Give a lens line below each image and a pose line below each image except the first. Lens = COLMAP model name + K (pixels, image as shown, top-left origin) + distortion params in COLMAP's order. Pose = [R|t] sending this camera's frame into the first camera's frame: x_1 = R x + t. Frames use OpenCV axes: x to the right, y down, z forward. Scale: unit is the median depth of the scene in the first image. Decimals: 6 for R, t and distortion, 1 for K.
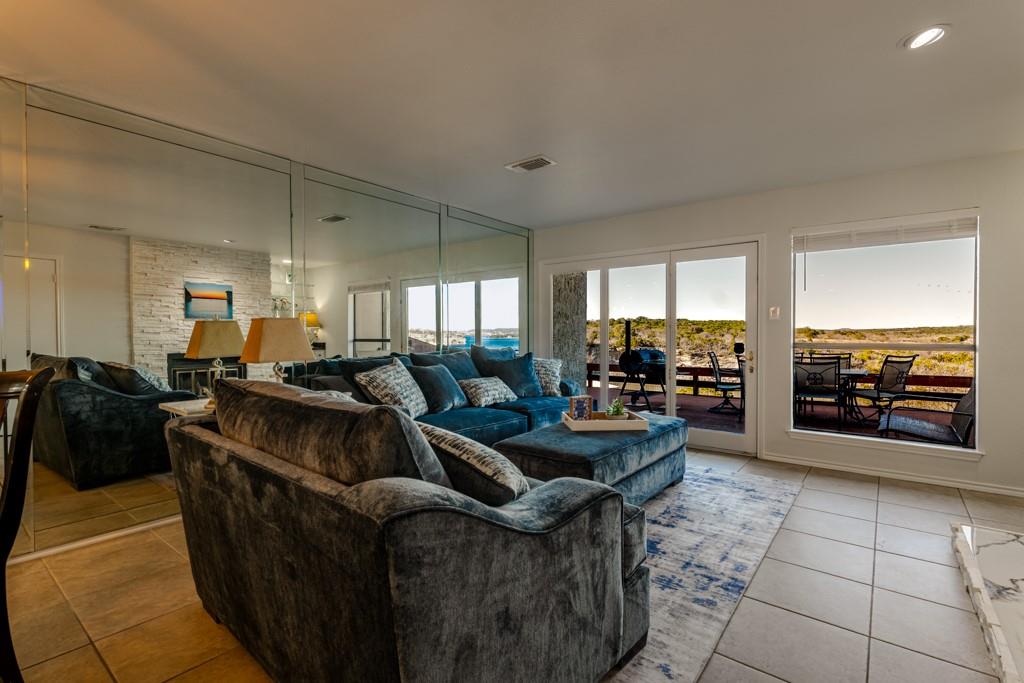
lens RADIAL K [[473.8, 0, 512.3], [0, 473.8, 344.8], [0, 0, 1]] dist [-0.005366, 0.001940]
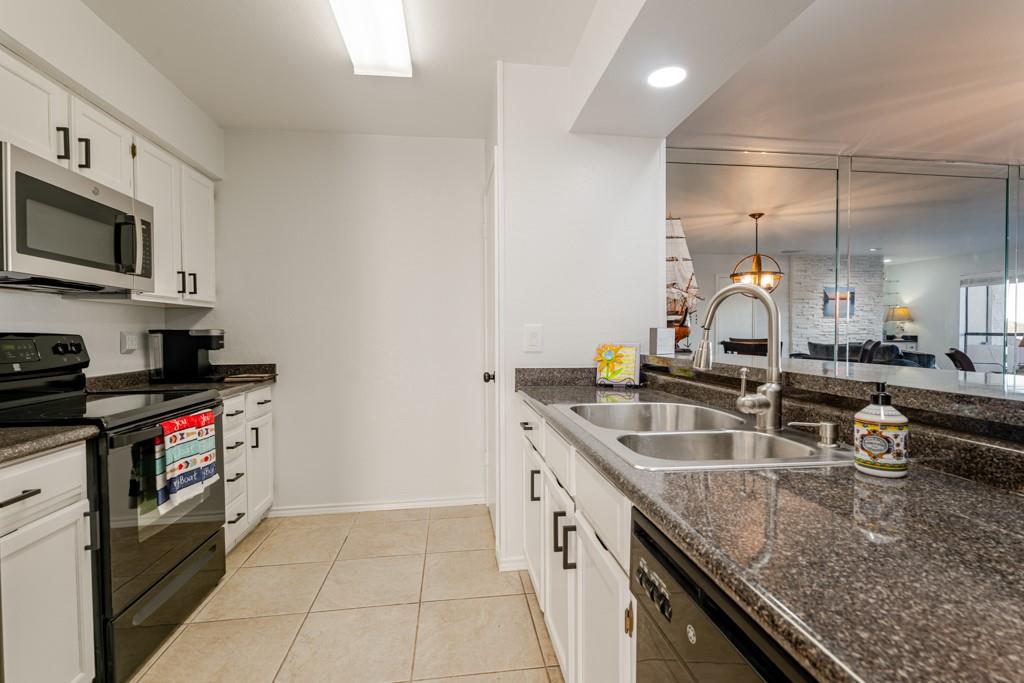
lens RADIAL K [[473.8, 0, 516.6], [0, 473.8, 340.8], [0, 0, 1]] dist [-0.005366, 0.001940]
pose [[0.724003, 0.007624, -0.689754, -0.448853], [-0.006745, 0.999969, 0.003973, 0.009695], [0.689763, 0.001776, 0.724033, -0.487192]]
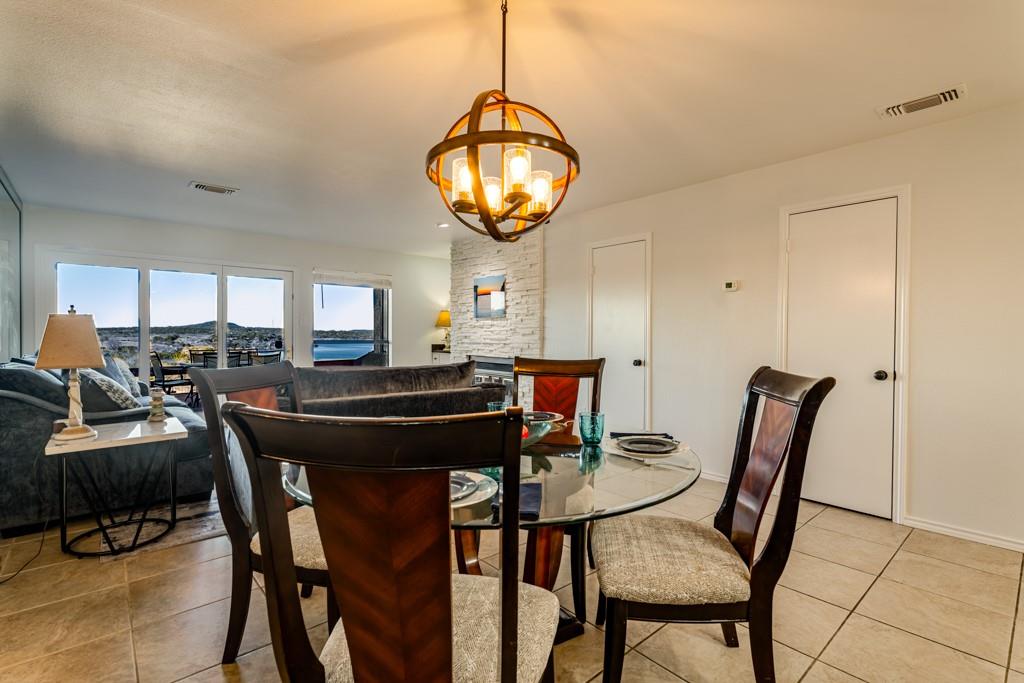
lens RADIAL K [[473.8, 0, 511.9], [0, 473.8, 342.4], [0, 0, 1]] dist [-0.005366, 0.001940]
pose [[0.186143, -0.011850, 0.982451, -0.567529], [0.015499, 0.999838, 0.009123, -0.001556], [-0.982400, 0.013529, 0.186297, 0.036716]]
